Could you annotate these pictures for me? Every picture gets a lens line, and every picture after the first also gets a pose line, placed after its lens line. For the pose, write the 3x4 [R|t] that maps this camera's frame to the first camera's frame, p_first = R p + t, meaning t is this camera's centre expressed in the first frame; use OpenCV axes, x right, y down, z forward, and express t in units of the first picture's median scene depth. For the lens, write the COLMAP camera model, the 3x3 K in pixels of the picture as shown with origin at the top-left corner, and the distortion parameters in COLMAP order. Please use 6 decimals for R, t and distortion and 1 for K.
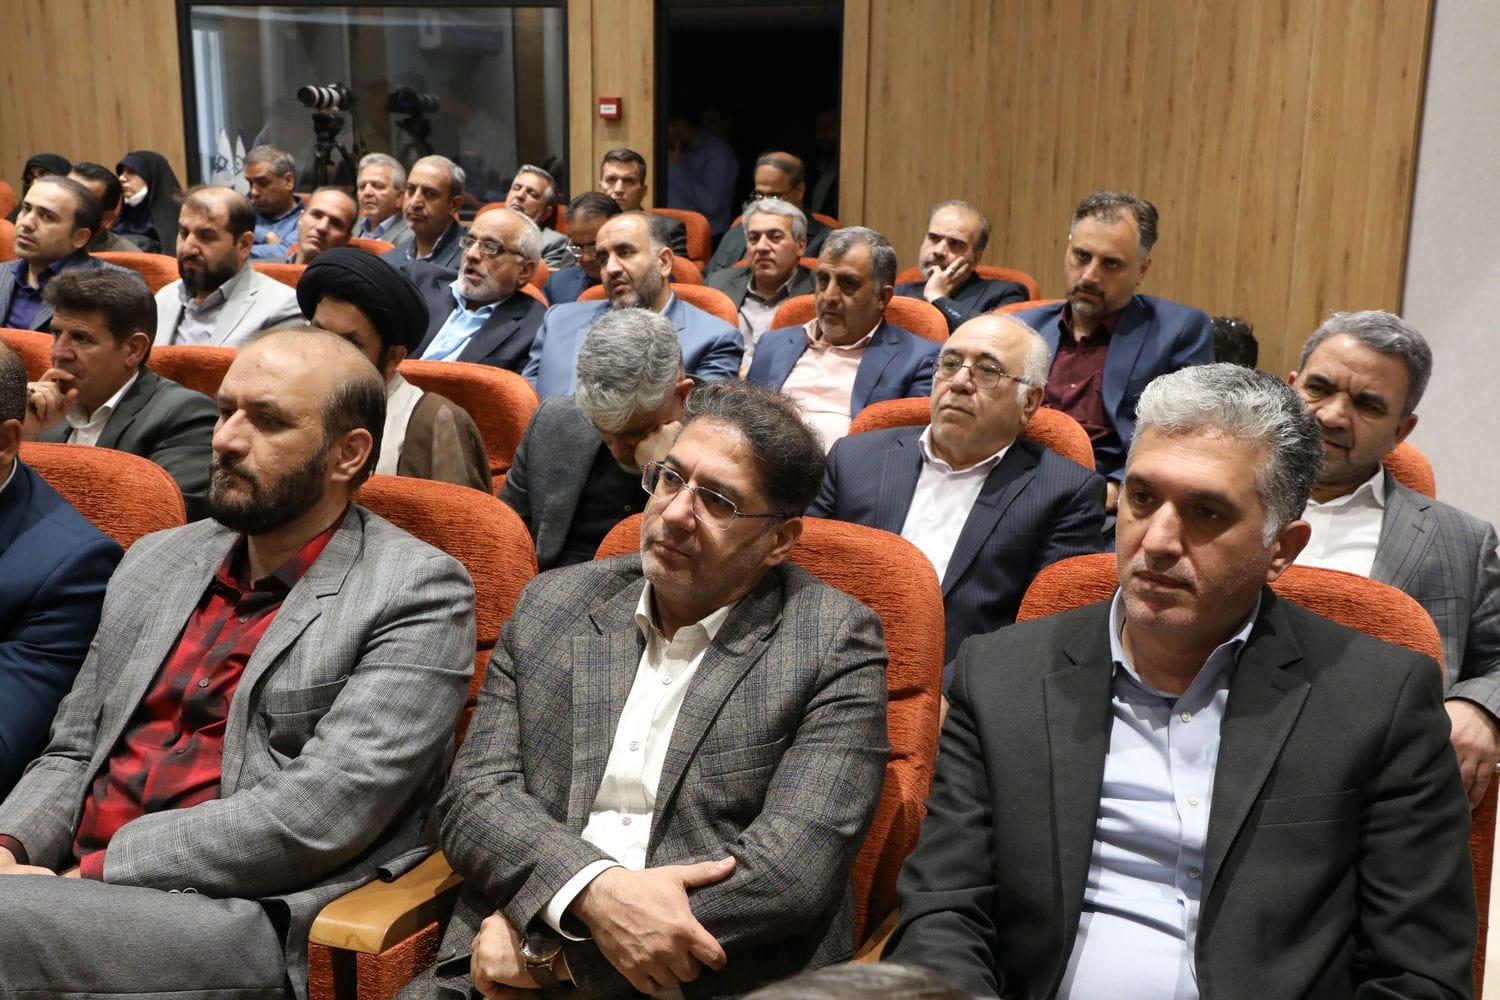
lens RADIAL K [[1842.8, 0, 750.0], [0, 1842.8, 500.0], [0, 0, 1]] dist [0.128069, -0.185325]
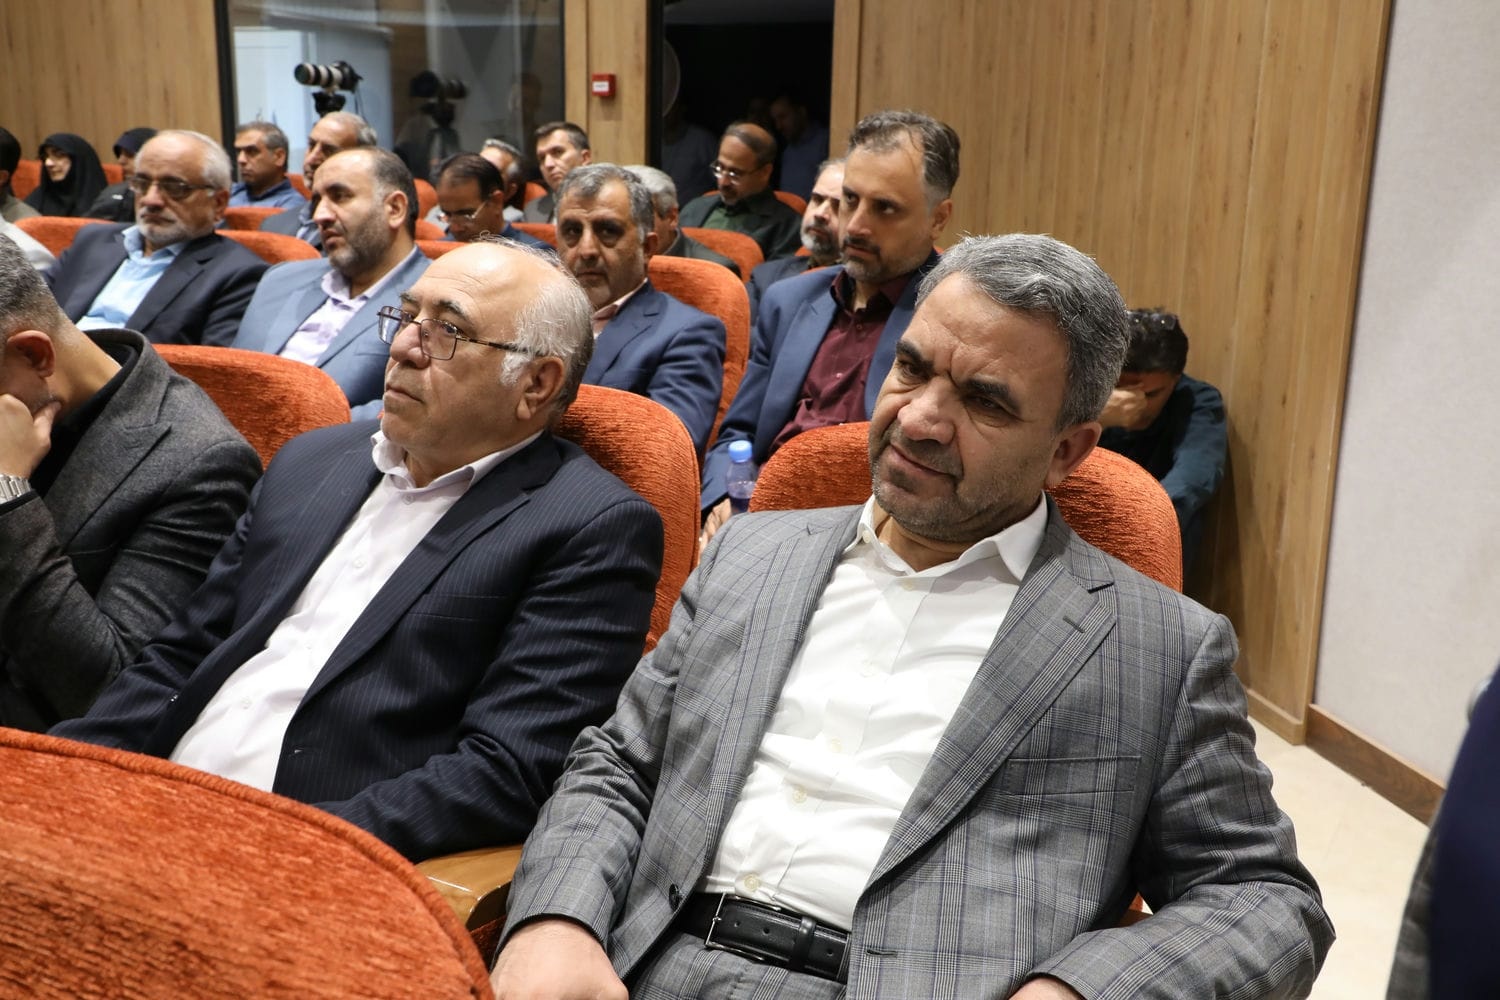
lens RADIAL K [[1579.2, 0, 750.0], [0, 1579.2, 500.0], [0, 0, 1]] dist [0.123582, -0.255886]
pose [[0.989071, 0.037121, -0.142692, 0.223095], [-0.035982, 0.999297, 0.010556, -0.016041], [0.142984, -0.005306, 0.989711, 0.350954]]
